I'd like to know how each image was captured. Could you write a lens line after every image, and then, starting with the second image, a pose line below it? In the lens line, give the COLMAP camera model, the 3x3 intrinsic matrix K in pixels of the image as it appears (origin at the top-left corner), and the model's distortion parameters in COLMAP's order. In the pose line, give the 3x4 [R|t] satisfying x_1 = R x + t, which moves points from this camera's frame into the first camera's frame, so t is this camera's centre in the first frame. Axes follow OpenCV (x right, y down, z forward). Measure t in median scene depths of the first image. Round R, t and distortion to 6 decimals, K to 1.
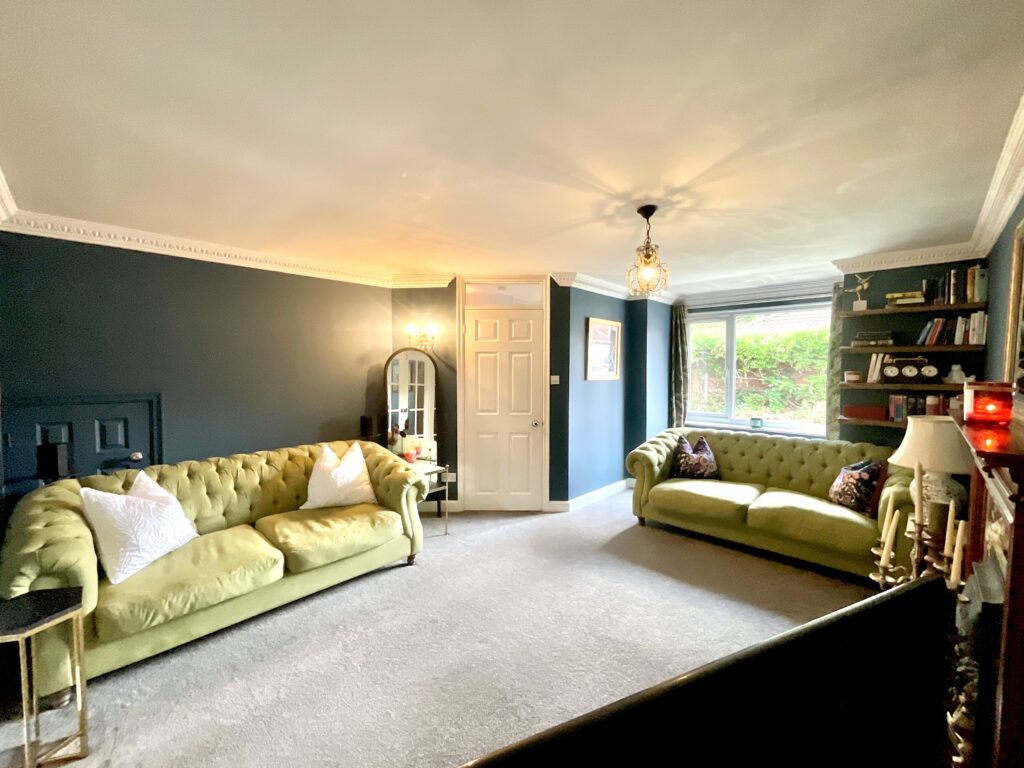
lens RADIAL K [[413.7, 0, 511.4], [0, 413.7, 386.6], [0, 0, 1]] dist [-0.012213, 0.000182]
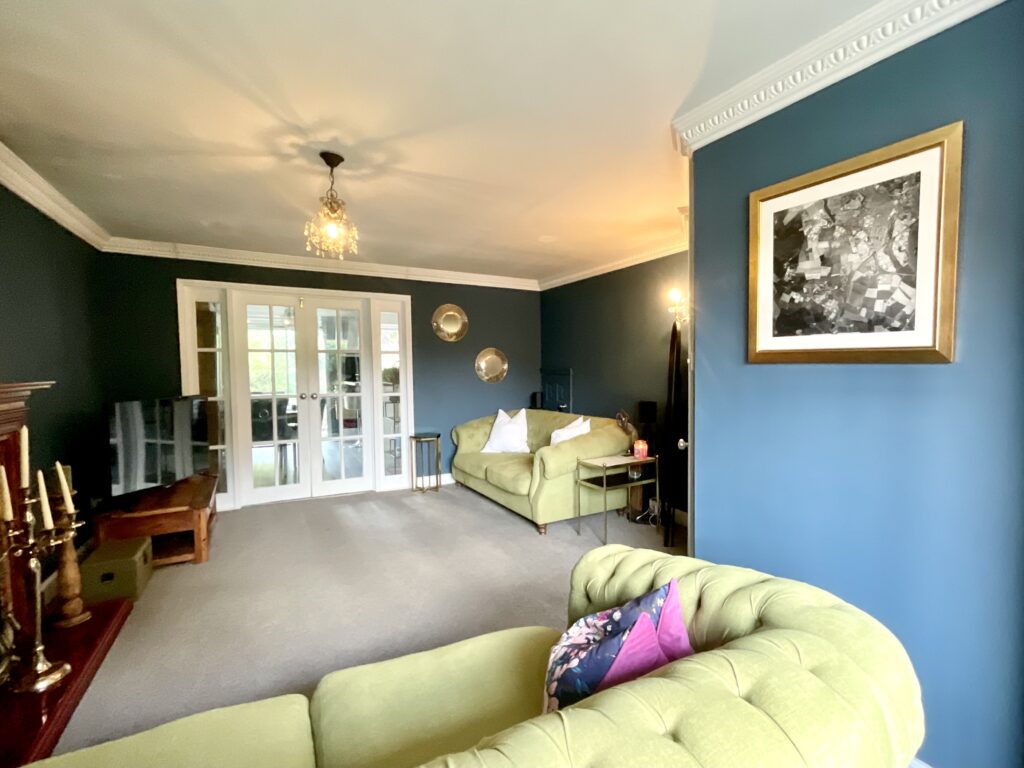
lens RADIAL K [[496.9, 0, 531.0], [0, 496.9, 390.1], [0, 0, 1]] dist [-0.000433, -0.000107]
pose [[-0.286081, 0.042252, -0.957273, 1.004597], [-0.046711, 0.997225, 0.057975, -0.016008], [0.957066, 0.061301, -0.283314, 1.409323]]
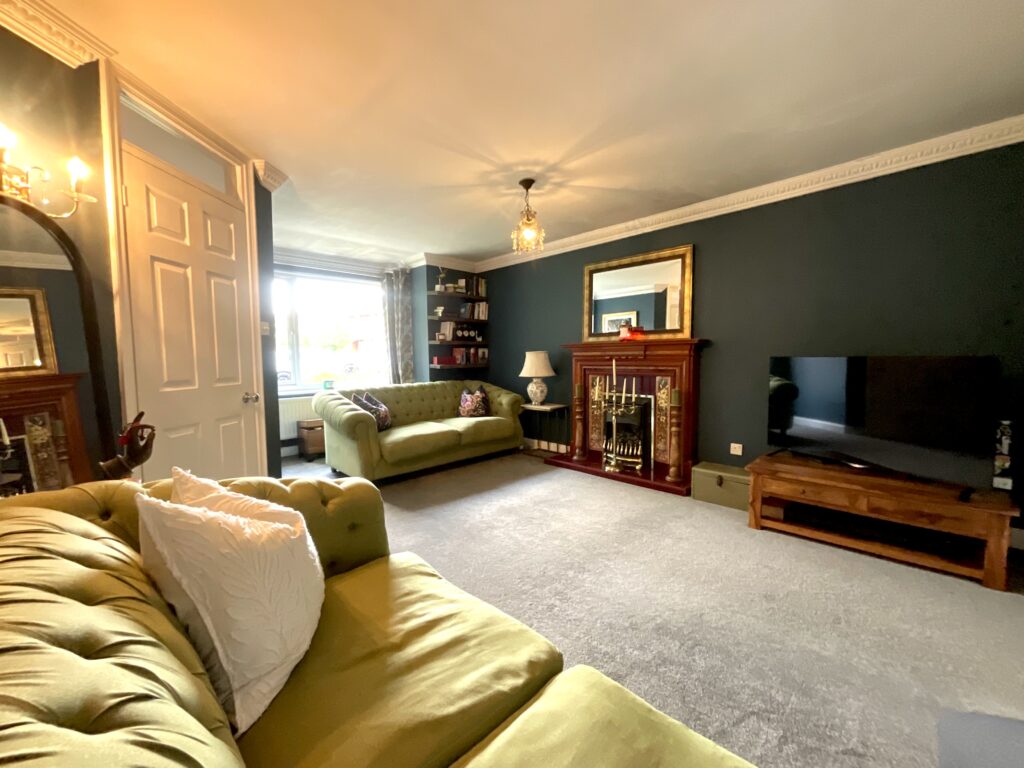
lens RADIAL K [[417.6, 0, 516.3], [0, 417.6, 382.9], [0, 0, 1]] dist [-0.000500, 0.000023]
pose [[0.018699, -0.063321, 0.997818, -0.792194], [0.063937, 0.996026, 0.062009, 0.078229], [-0.997779, 0.062638, 0.022674, 0.848710]]
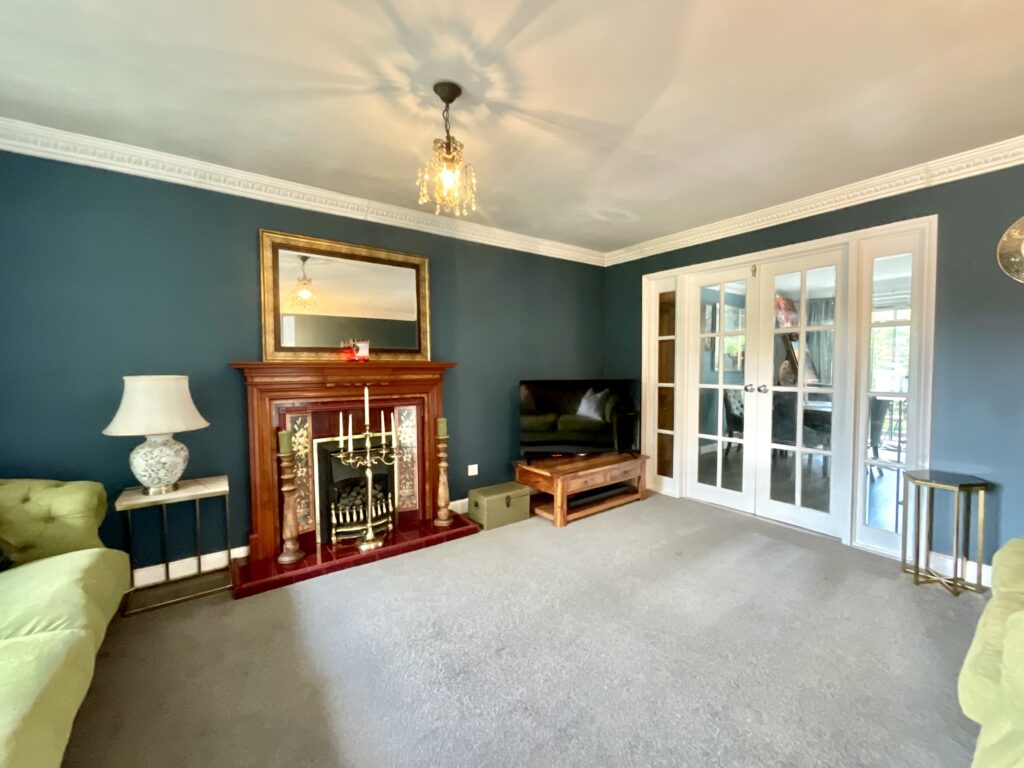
lens RADIAL K [[413.7, 0, 511.4], [0, 413.7, 386.6], [0, 0, 1]] dist [-0.012213, 0.000182]
pose [[-0.986284, -0.005035, 0.164977, 0.079062], [0.011499, 0.995010, 0.099112, 0.014953], [-0.164653, 0.099650, -0.981305, 1.417667]]
